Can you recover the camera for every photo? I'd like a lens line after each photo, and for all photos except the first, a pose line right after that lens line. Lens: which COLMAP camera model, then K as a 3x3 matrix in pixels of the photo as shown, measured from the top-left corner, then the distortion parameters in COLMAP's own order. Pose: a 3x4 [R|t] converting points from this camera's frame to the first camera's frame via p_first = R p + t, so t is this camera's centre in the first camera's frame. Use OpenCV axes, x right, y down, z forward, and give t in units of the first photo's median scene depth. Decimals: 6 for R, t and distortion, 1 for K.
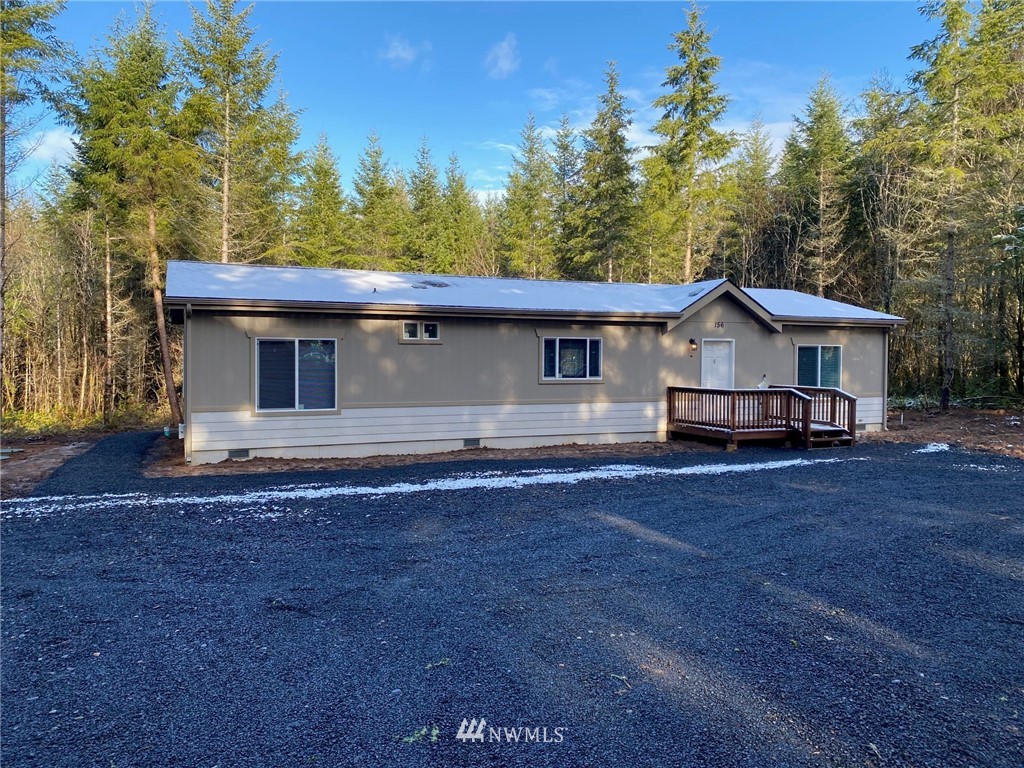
lens RADIAL K [[792.8, 0, 512.0], [0, 792.8, 384.0], [0, 0, 1]] dist [0.038762, 0.005883]
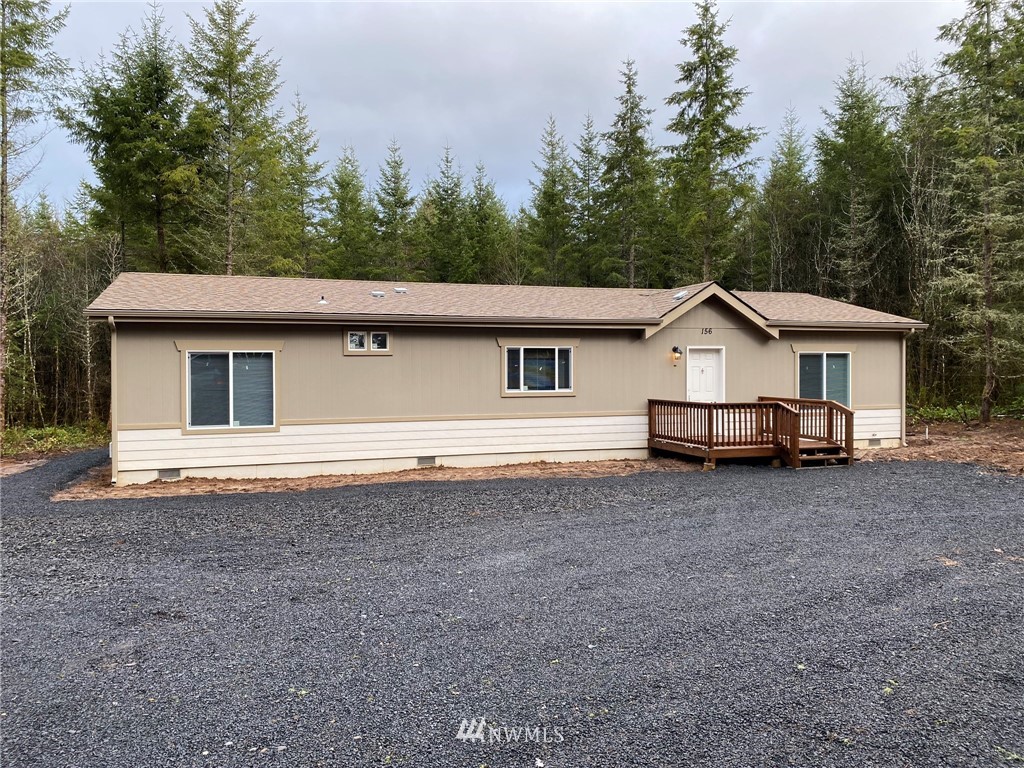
lens RADIAL K [[790.7, 0, 512.0], [0, 790.7, 384.0], [0, 0, 1]] dist [0.046490, -0.009172]
pose [[0.997018, -0.007012, -0.076854, 0.110685], [0.005962, 0.999886, -0.013884, -0.002416], [0.076942, 0.013385, 0.996946, 0.074147]]
